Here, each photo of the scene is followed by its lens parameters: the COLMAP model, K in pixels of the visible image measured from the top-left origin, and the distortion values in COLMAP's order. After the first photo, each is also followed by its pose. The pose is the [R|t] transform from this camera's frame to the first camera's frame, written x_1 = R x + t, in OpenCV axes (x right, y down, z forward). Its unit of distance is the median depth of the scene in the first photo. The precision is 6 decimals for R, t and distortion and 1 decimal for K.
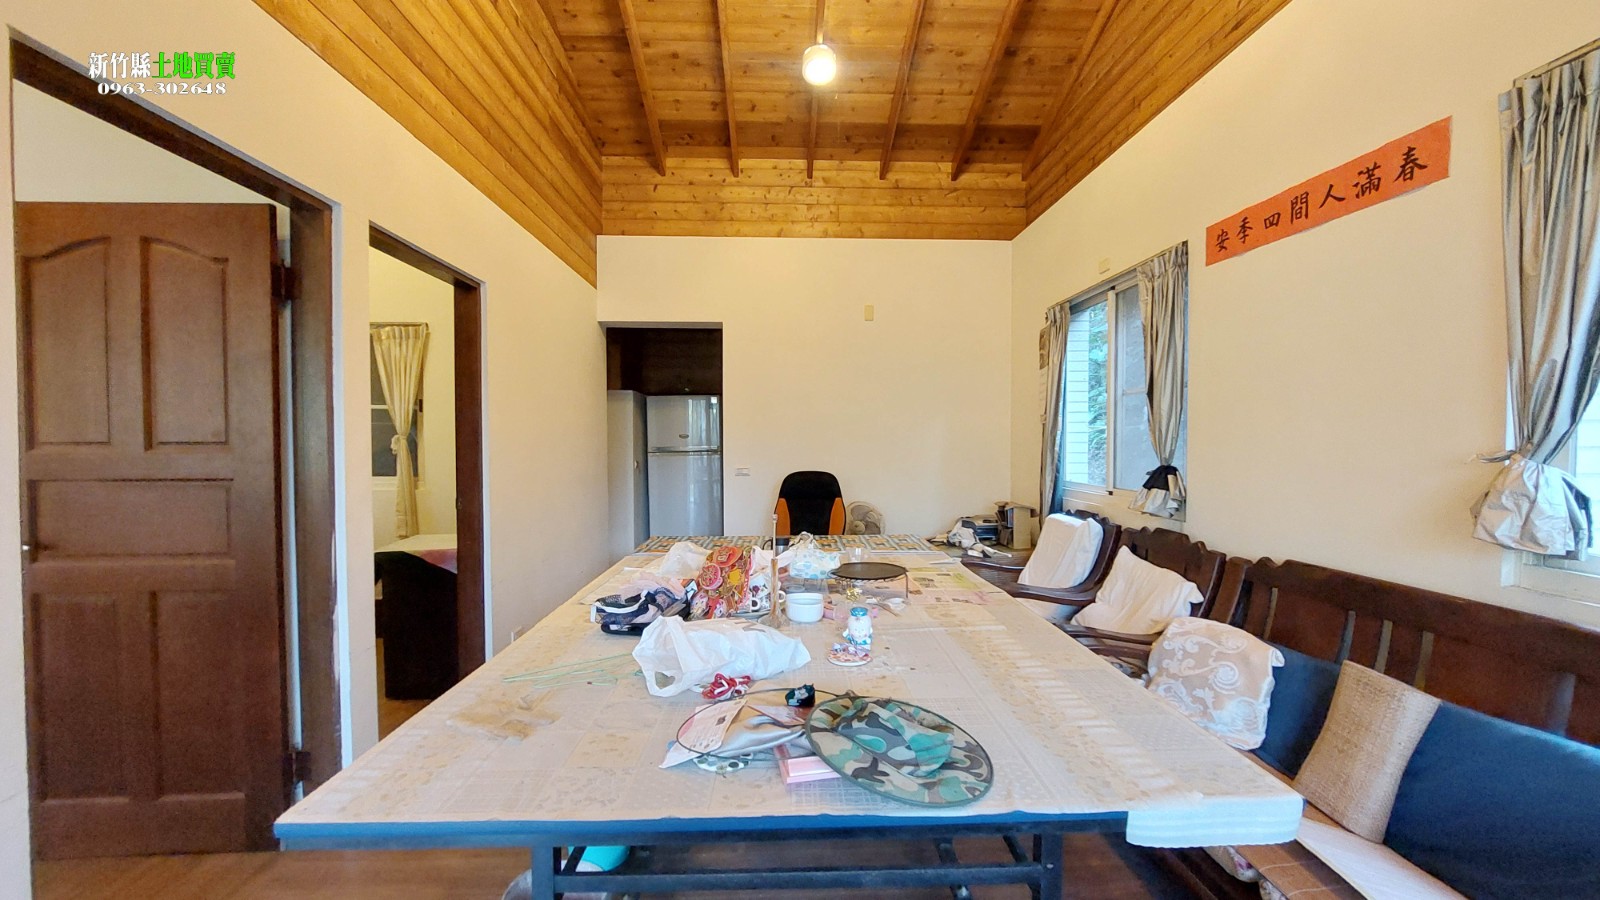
lens RADIAL K [[634.9, 0, 803.2], [0, 634.9, 458.6], [0, 0, 1]] dist [-0.016372, -0.000080]
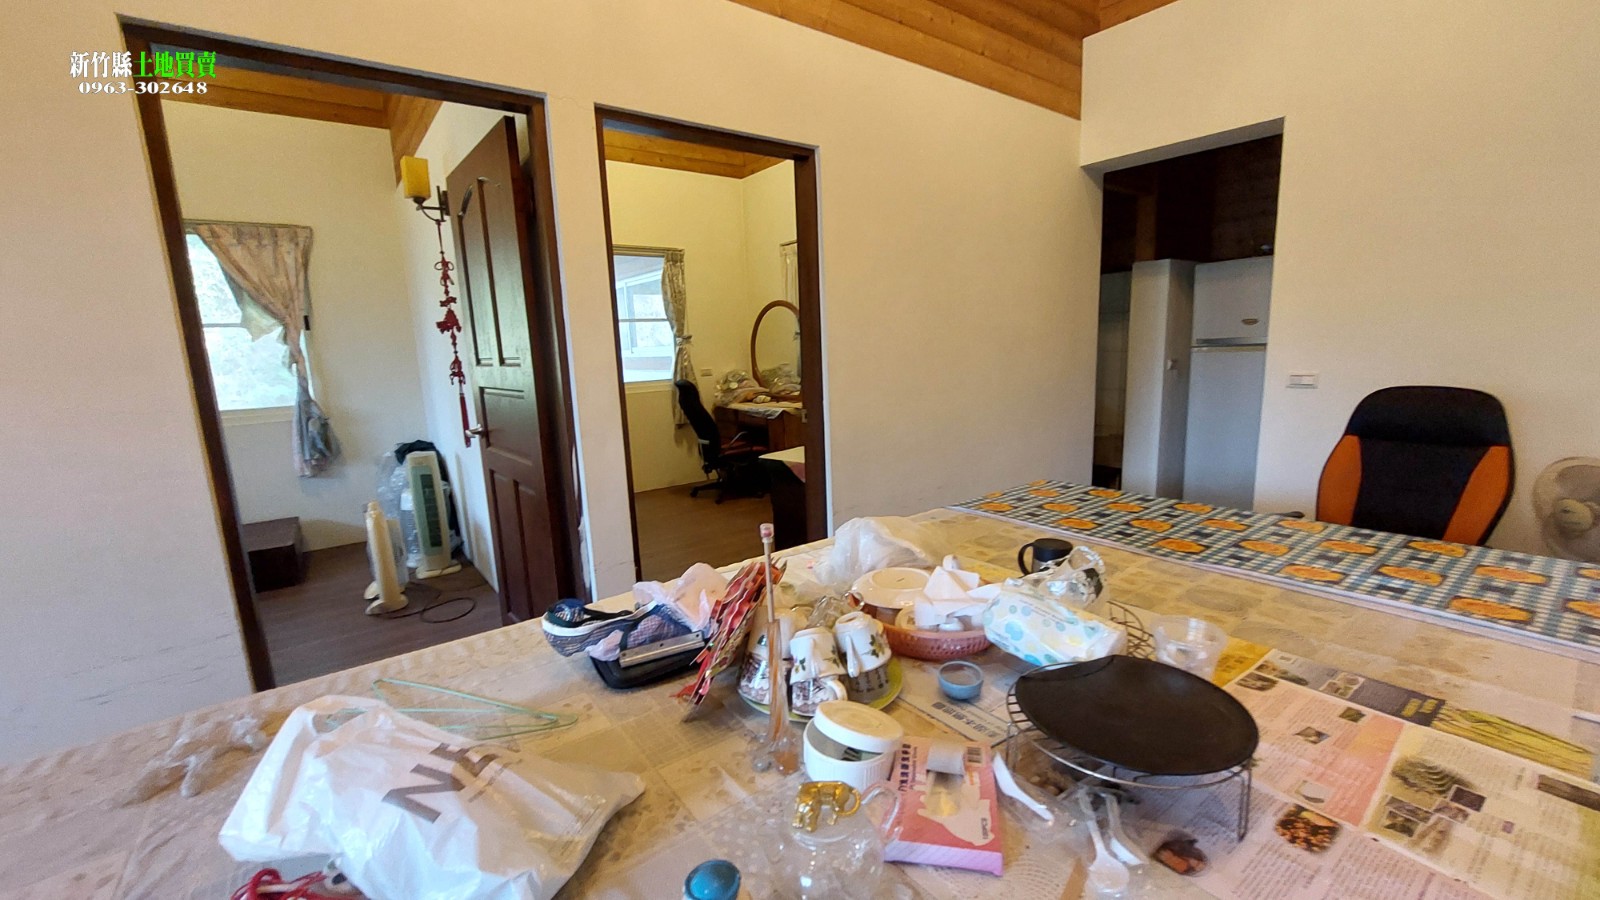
lens RADIAL K [[634.9, 0, 803.2], [0, 634.9, 458.6], [0, 0, 1]] dist [-0.016372, -0.000080]
pose [[0.577676, 0.124079, -0.806781, 0.118843], [0.015035, 0.986594, 0.162499, -0.009527], [0.816128, -0.106002, 0.568066, 0.301414]]
